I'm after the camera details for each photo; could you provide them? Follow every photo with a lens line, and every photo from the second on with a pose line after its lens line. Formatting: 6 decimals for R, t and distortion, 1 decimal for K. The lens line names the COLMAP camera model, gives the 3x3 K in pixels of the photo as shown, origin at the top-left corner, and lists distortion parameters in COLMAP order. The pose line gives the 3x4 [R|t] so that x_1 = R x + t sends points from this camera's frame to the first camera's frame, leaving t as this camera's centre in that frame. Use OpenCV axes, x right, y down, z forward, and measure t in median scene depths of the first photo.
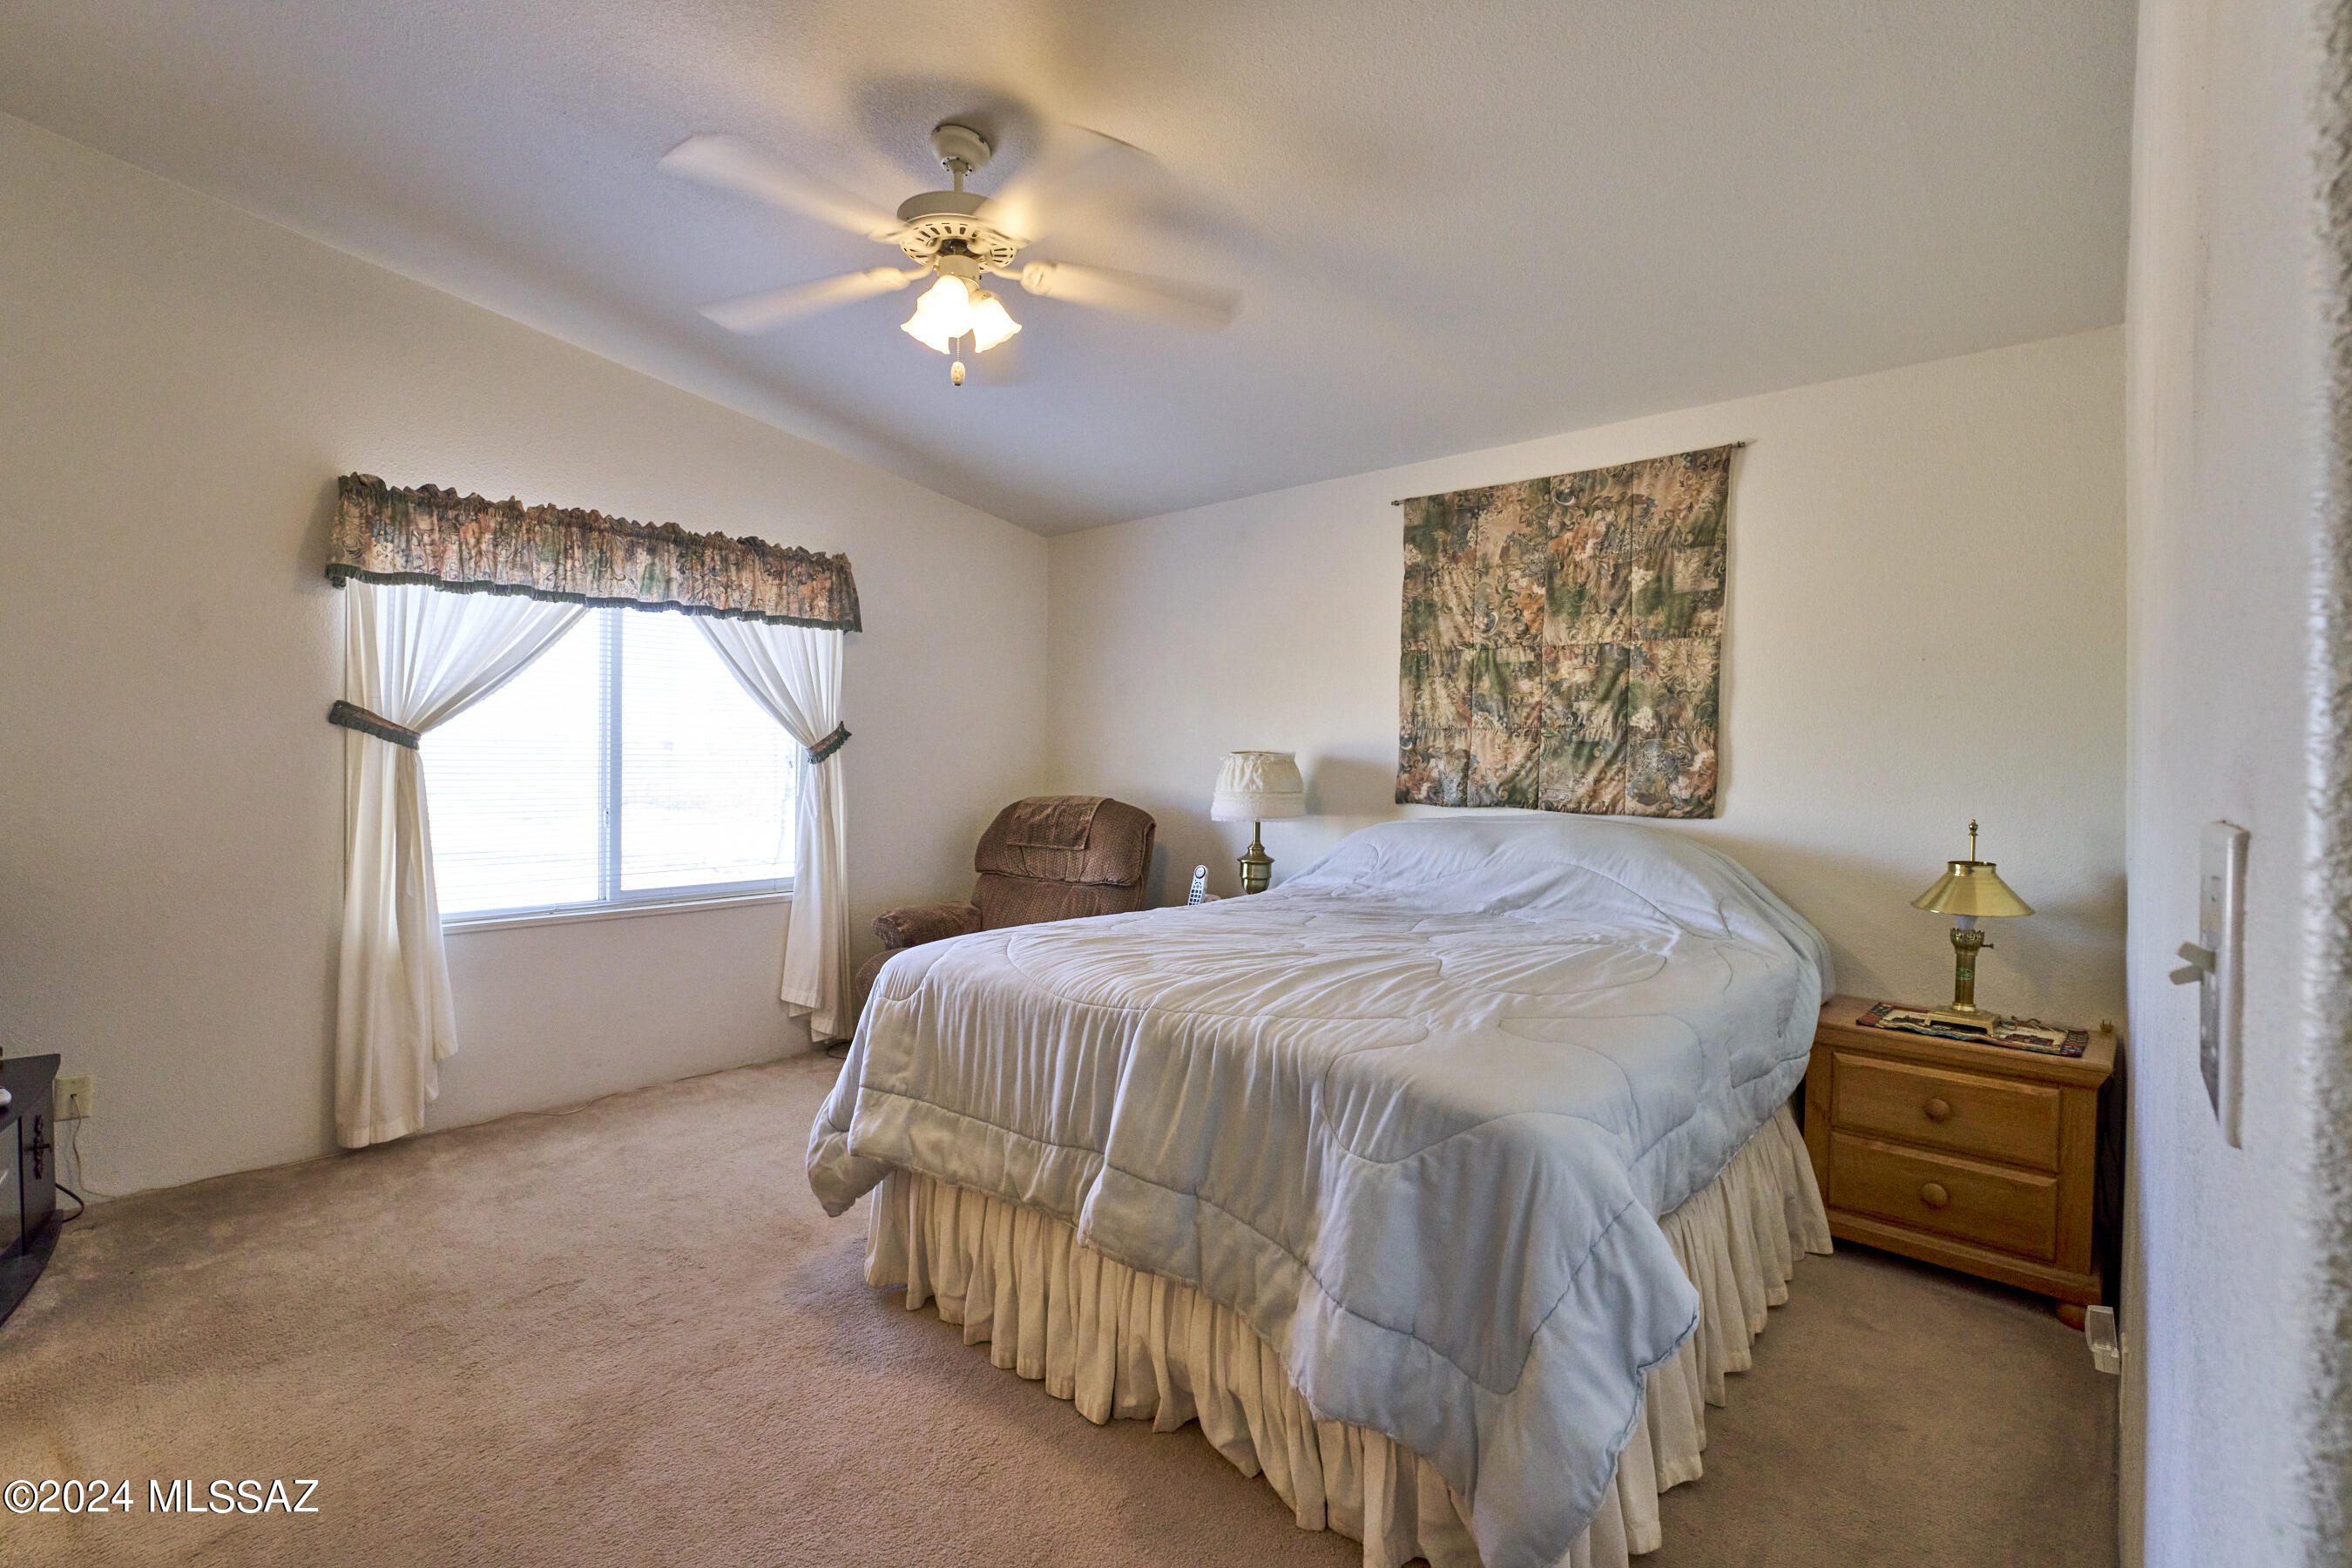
lens RADIAL K [[1061.4, 0, 1180.2], [0, 1061.4, 770.9], [0, 0, 1]] dist [-0.024469, 0.000091]
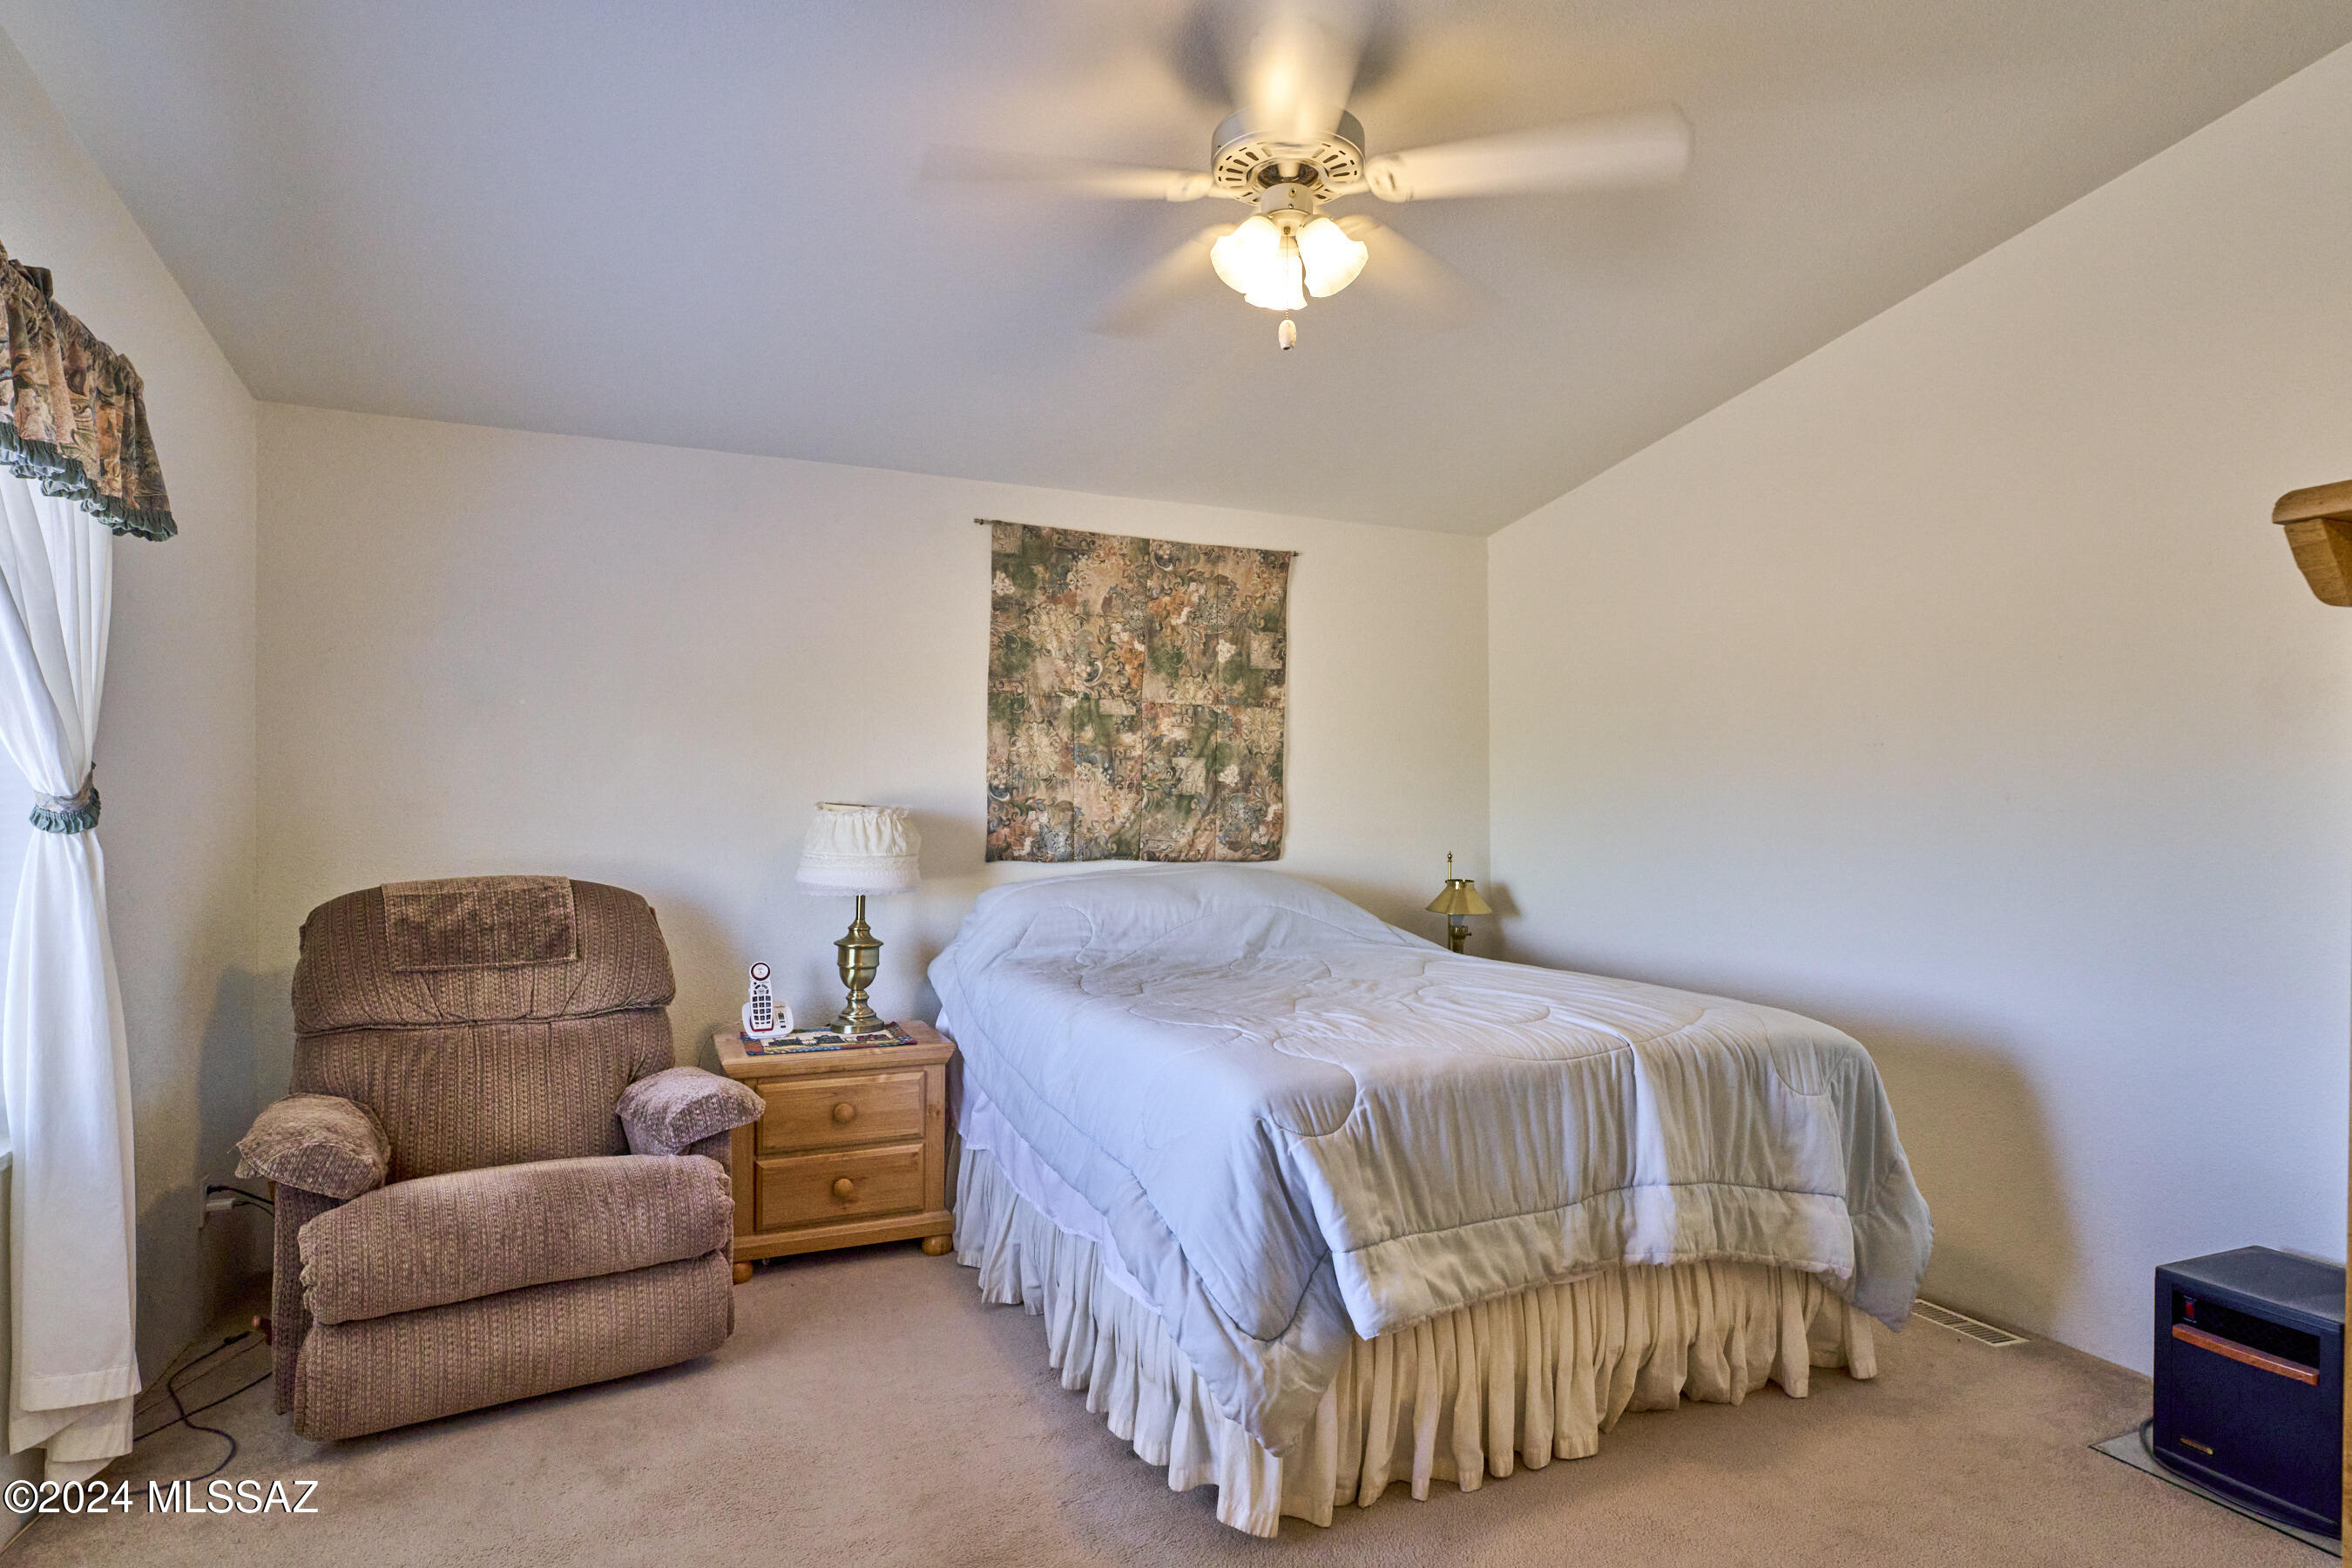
lens RADIAL K [[1225.9, 0, 1173.1], [0, 1225.9, 820.5], [0, 0, 1]] dist [-0.001661, -0.001300]
pose [[0.413069, -0.013494, 0.910600, -0.773085], [0.011062, 0.999891, 0.009799, -0.014282], [-0.910632, 0.006025, 0.413173, 0.504856]]
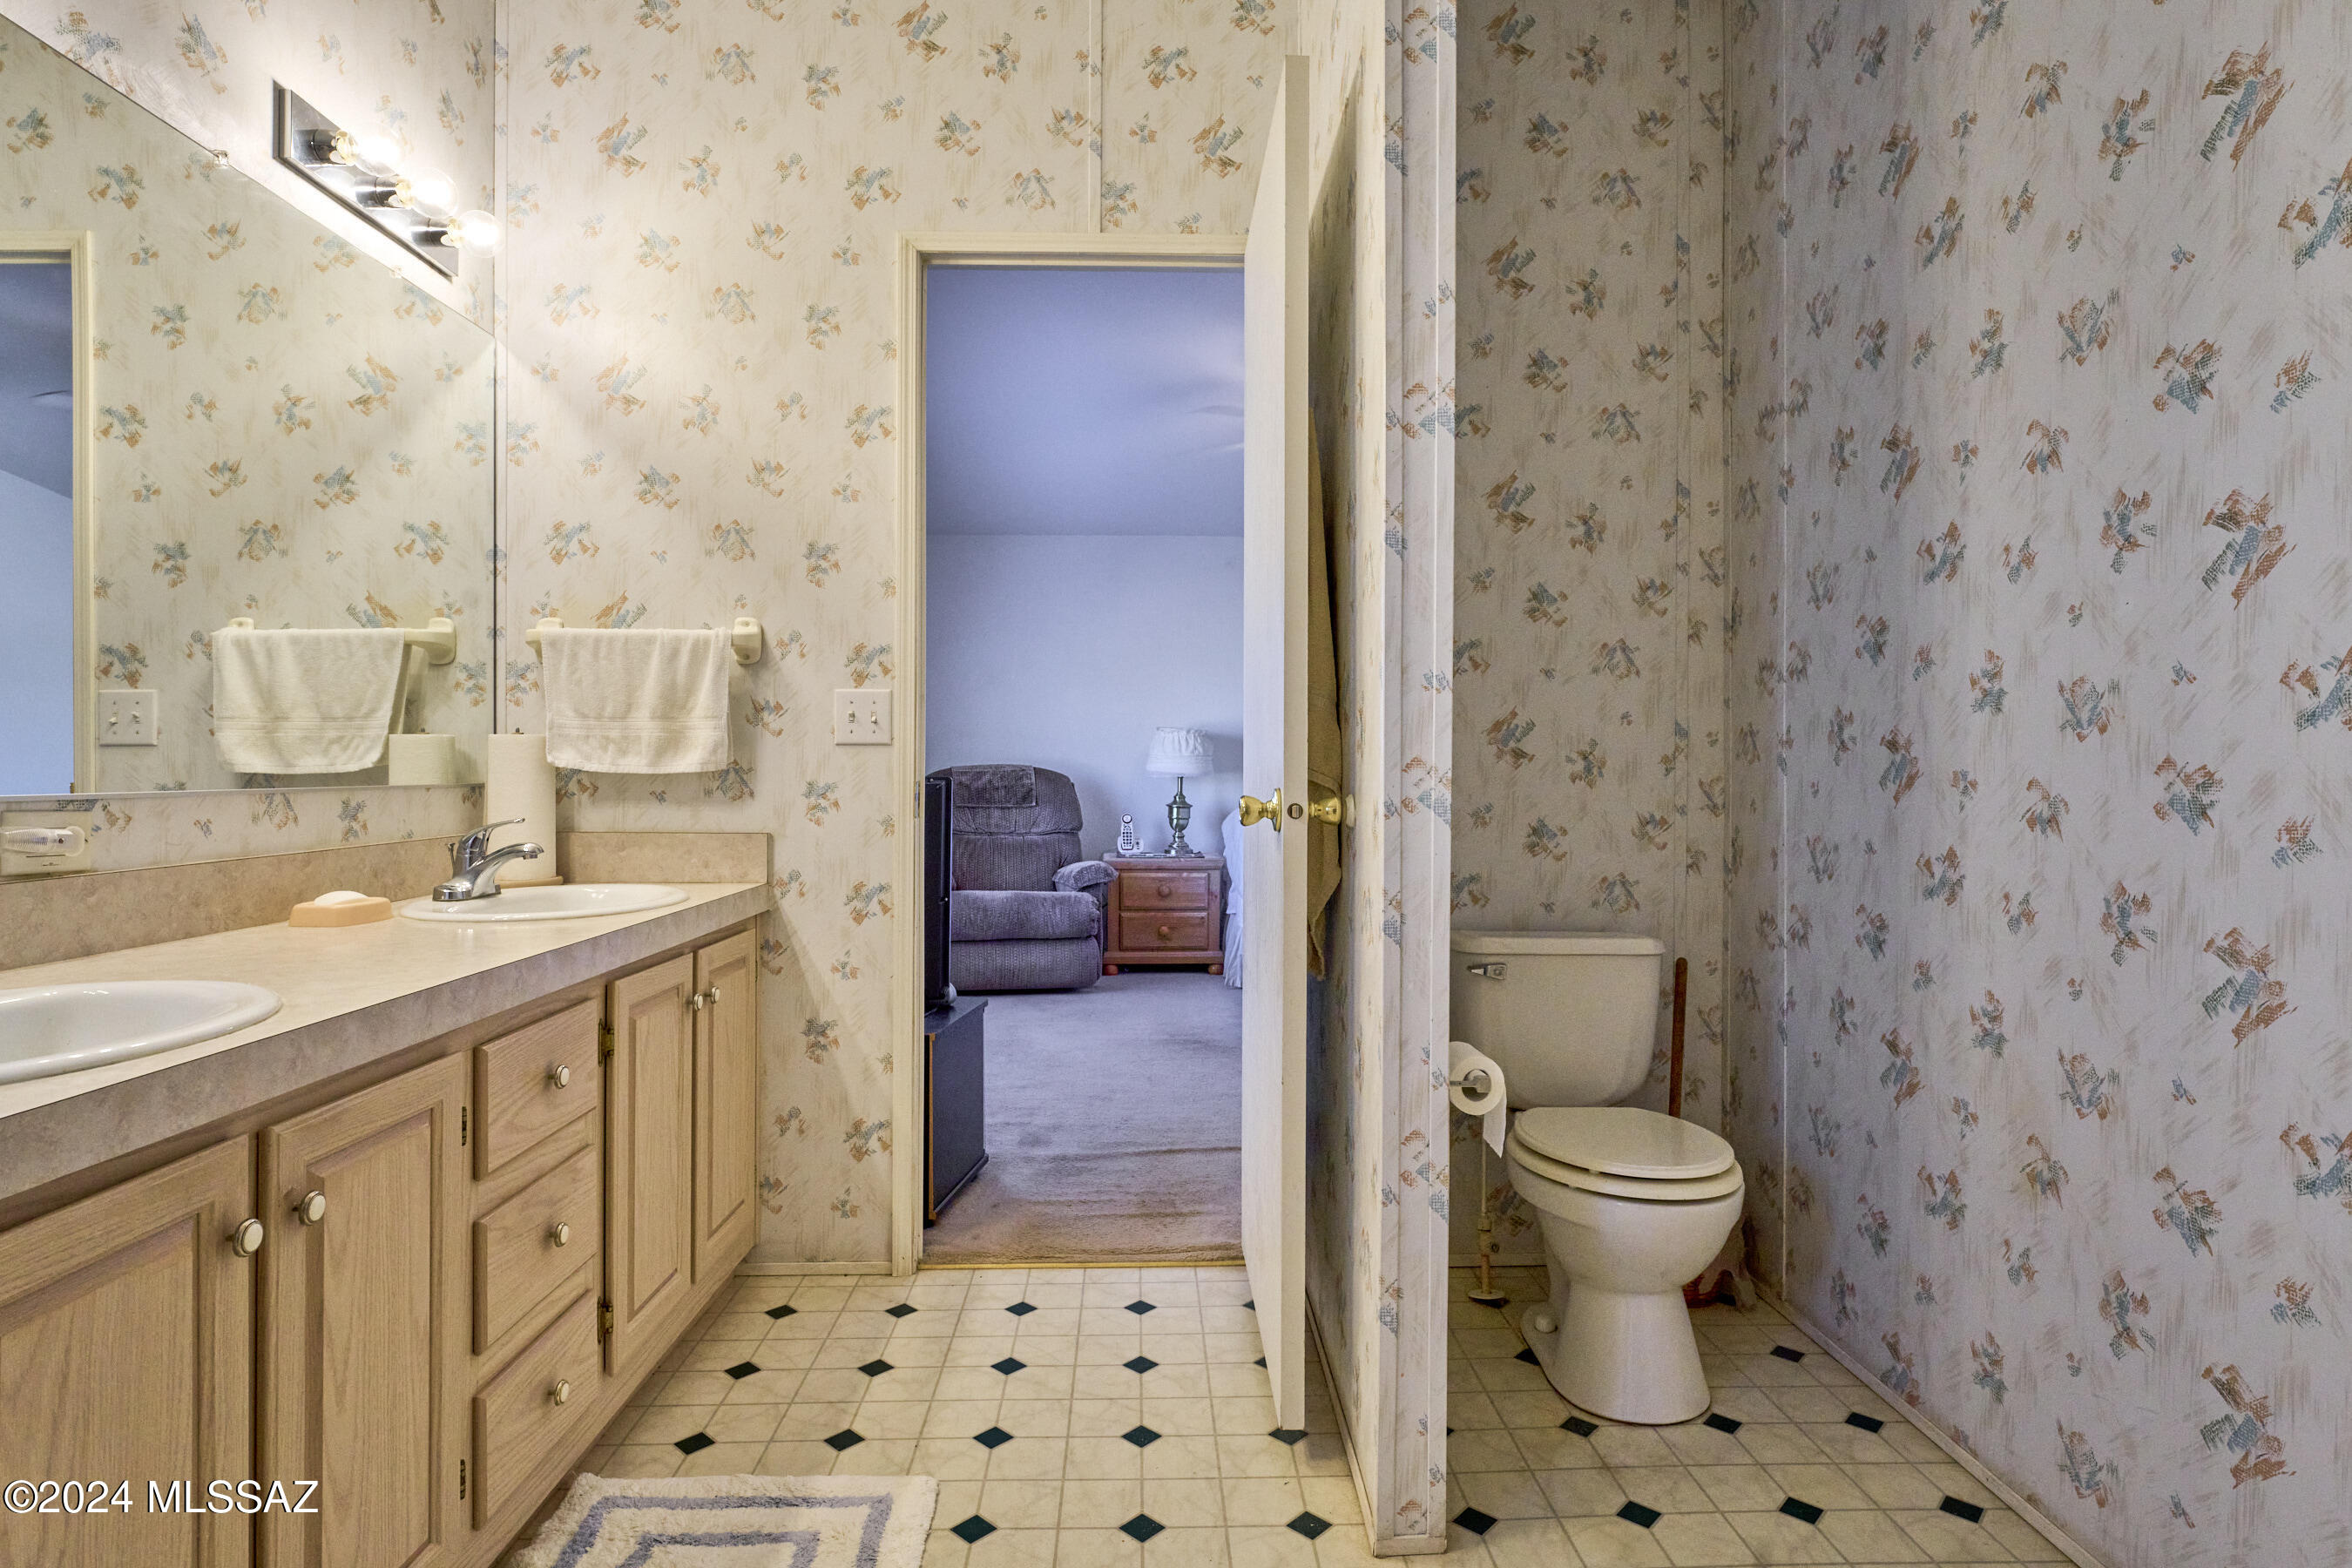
lens RADIAL K [[1225.9, 0, 1178.0], [0, 1225.9, 783.1], [0, 0, 1]] dist [-0.001661, -0.001300]
pose [[0.716009, -0.013250, 0.697966, -1.251967], [0.016035, 0.999868, 0.002532, 0.060500], [-0.697907, 0.009379, 0.716127, -0.173080]]
